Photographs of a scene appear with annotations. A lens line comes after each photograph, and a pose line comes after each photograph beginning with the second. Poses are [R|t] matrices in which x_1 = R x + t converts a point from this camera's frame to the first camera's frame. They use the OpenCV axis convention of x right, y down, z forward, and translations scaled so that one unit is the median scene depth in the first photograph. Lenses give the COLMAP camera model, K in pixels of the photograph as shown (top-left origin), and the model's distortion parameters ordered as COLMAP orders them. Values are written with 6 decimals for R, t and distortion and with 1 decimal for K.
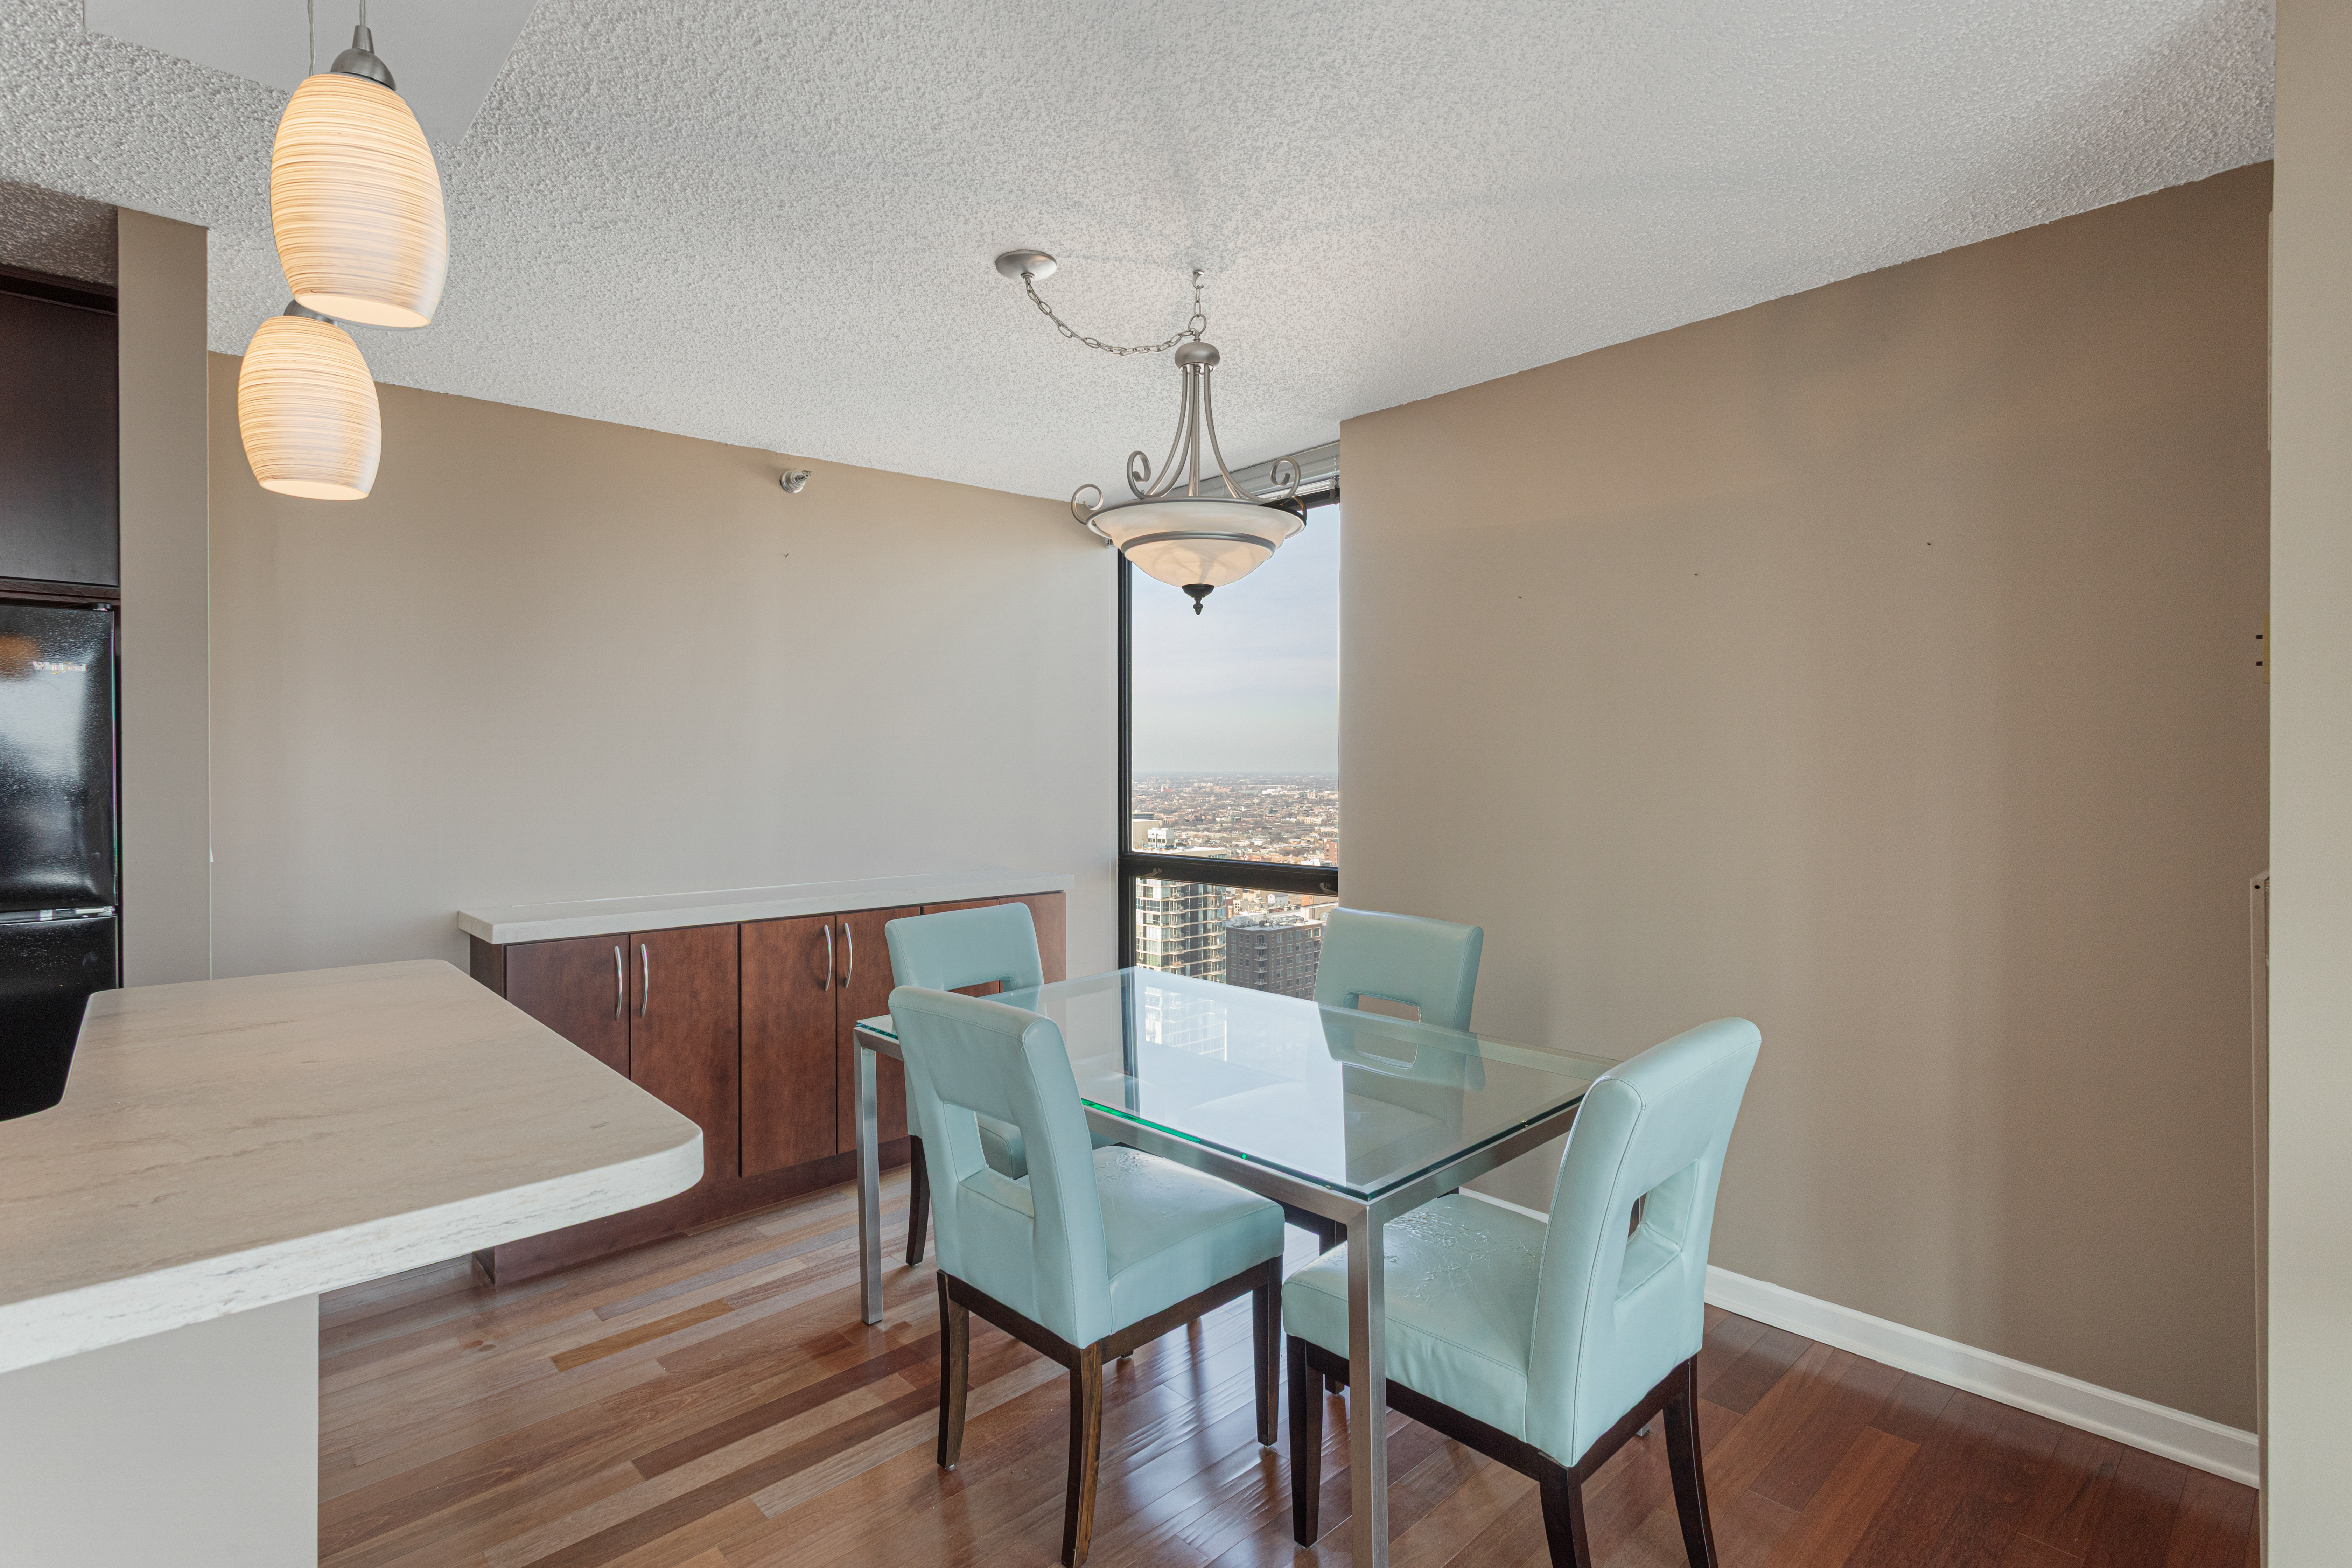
lens RADIAL K [[1109.5, 0, 1220.3], [0, 1109.5, 765.9], [0, 0, 1]] dist [-0.002399, -0.000440]
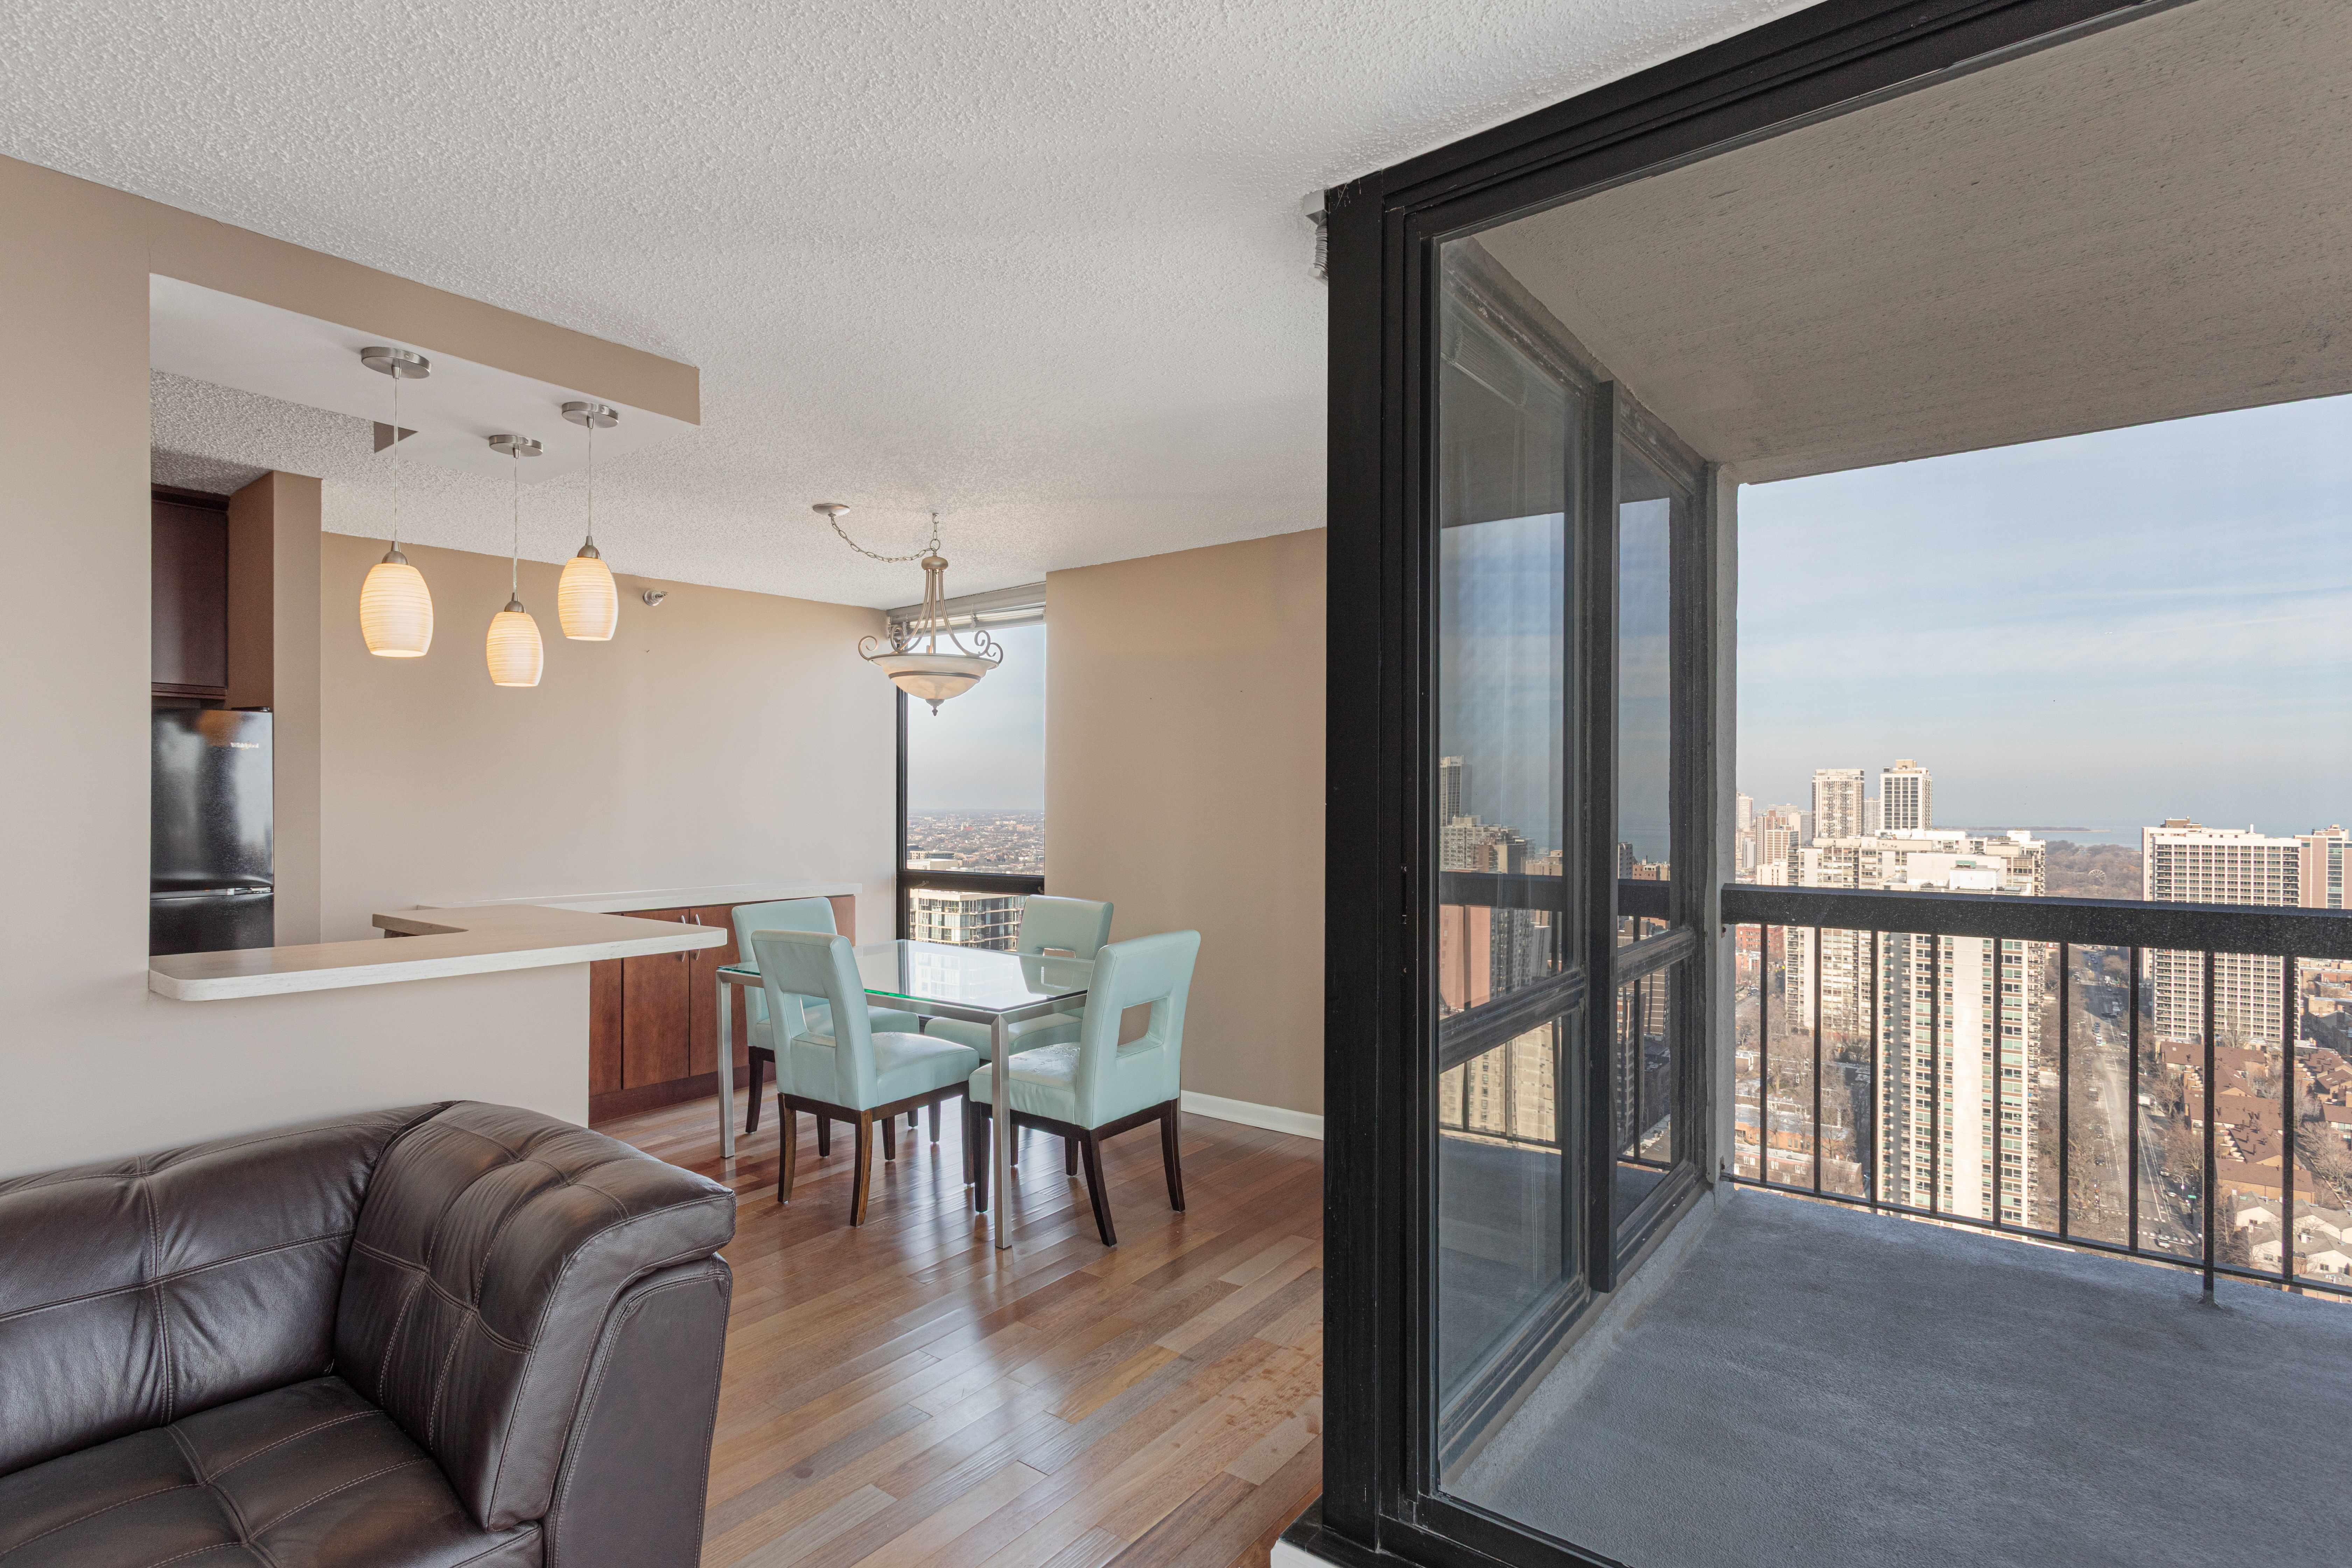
lens RADIAL K [[1140.3, 0, 1167.5], [0, 1140.3, 797.8], [0, 0, 1]] dist [0.002700, -0.000035]
pose [[0.992004, 0.002298, 0.126188, 0.113091], [-0.001726, 0.999988, -0.004635, -0.003719], [-0.126197, 0.004380, 0.991995, -0.774782]]
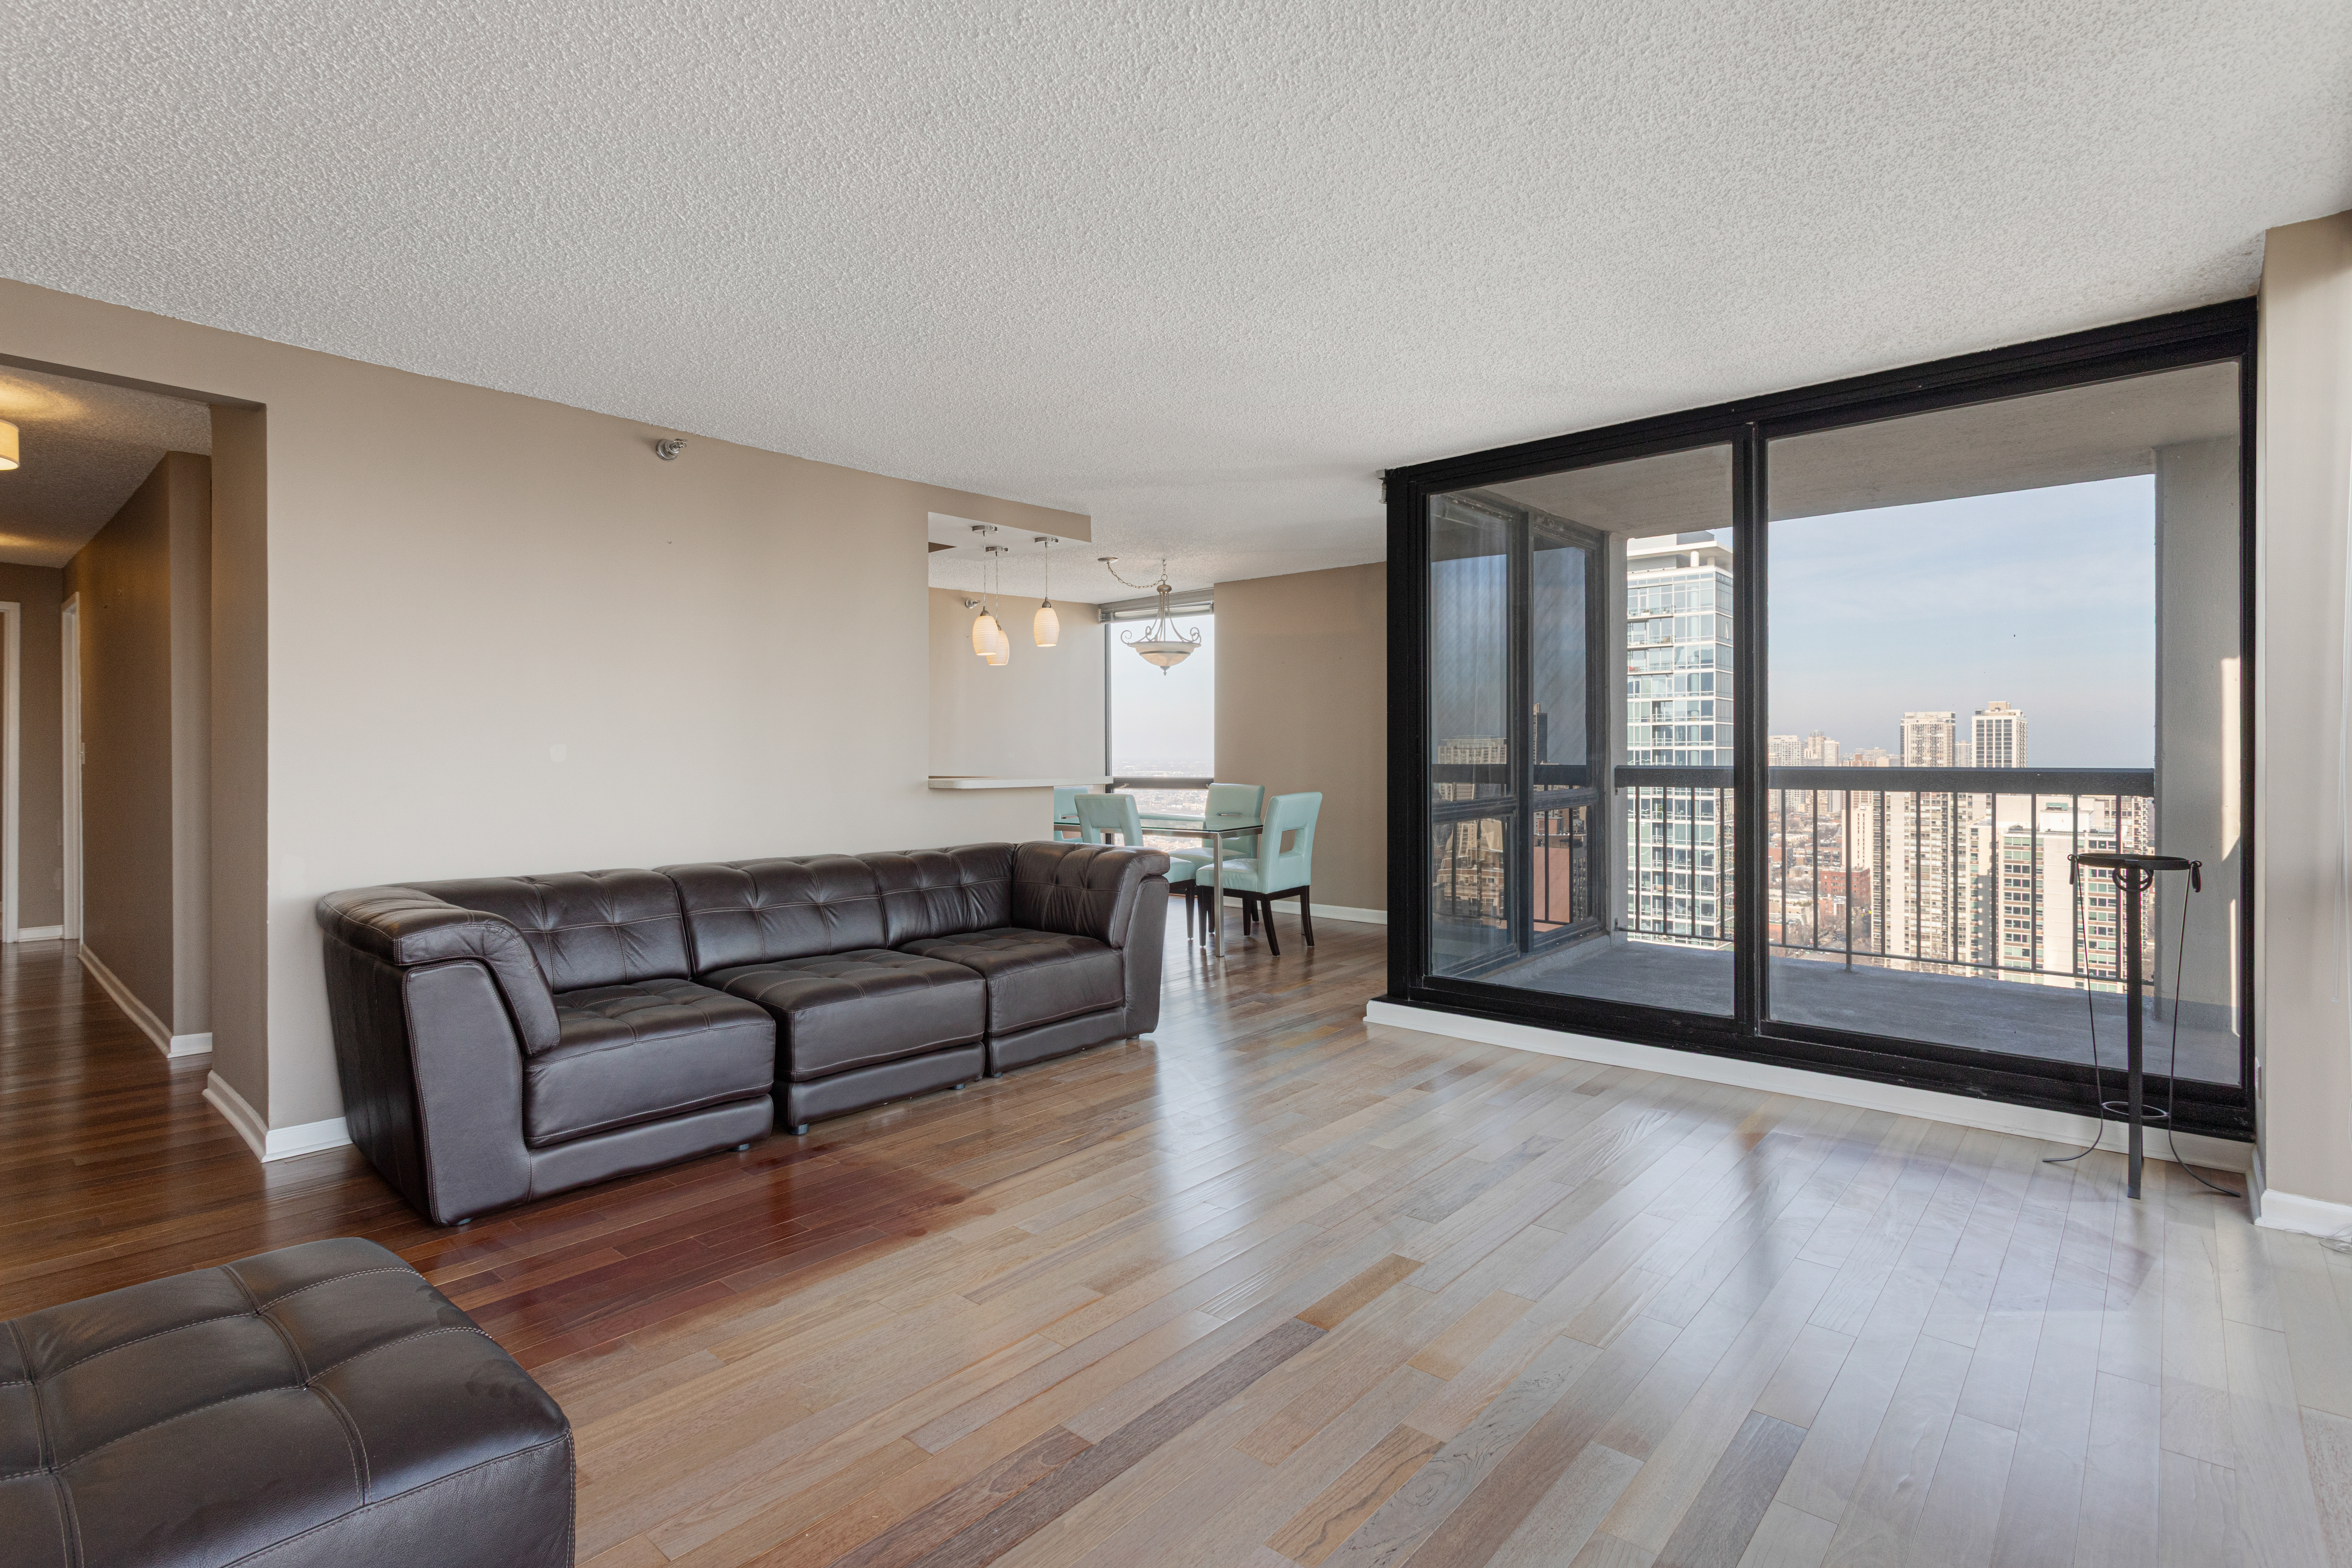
lens RADIAL K [[1140.3, 0, 1167.5], [0, 1140.3, 797.8], [0, 0, 1]] dist [0.002700, -0.000035]
pose [[0.998254, -0.010744, 0.058077, -0.188284], [0.008659, 0.999313, 0.036034, 0.075994], [-0.058424, -0.035468, 0.997662, -2.020118]]
